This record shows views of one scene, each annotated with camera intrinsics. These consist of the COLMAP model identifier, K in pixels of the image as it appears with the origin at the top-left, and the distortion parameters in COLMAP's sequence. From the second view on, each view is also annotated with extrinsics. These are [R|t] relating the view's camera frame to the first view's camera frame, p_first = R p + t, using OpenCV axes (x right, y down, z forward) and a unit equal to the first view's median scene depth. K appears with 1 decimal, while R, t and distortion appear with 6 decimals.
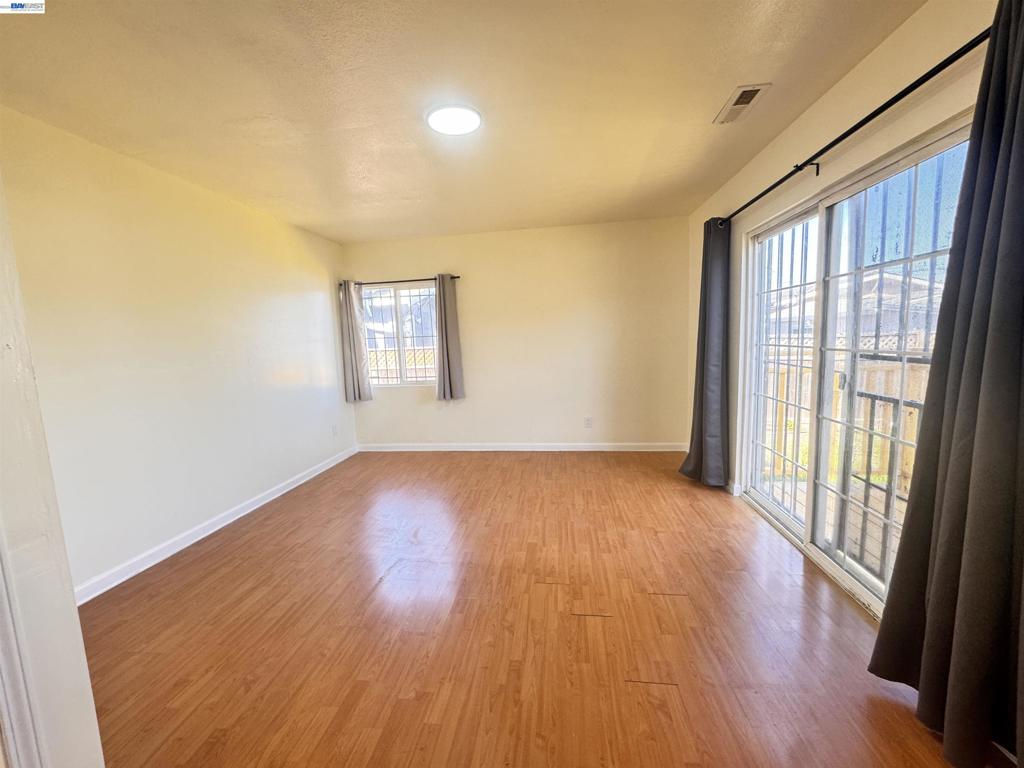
lens RADIAL K [[409.0, 0, 512.0], [0, 409.0, 384.0], [0, 0, 1]] dist [-0.002779, -0.000396]
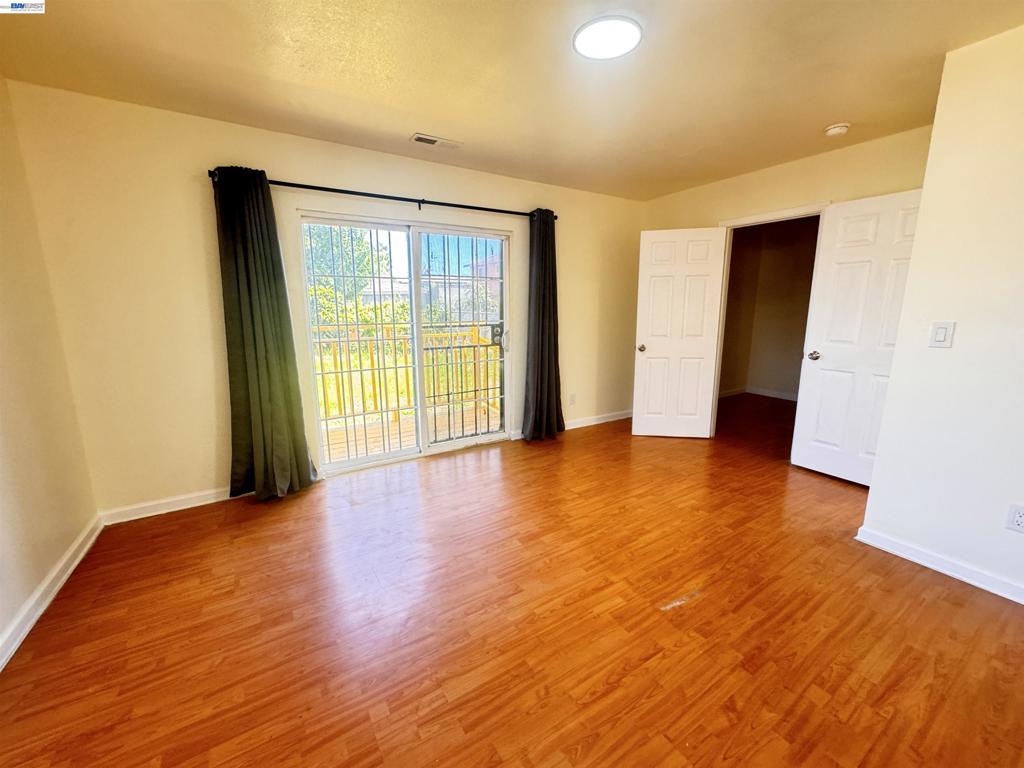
lens RADIAL K [[409.0, 0, 512.0], [0, 409.0, 384.0], [0, 0, 1]] dist [-0.002779, -0.000396]
pose [[-0.629261, -0.107369, 0.769742, -0.690259], [0.117991, 0.965734, 0.231164, -0.180853], [-0.768185, 0.236285, -0.595030, 1.708719]]
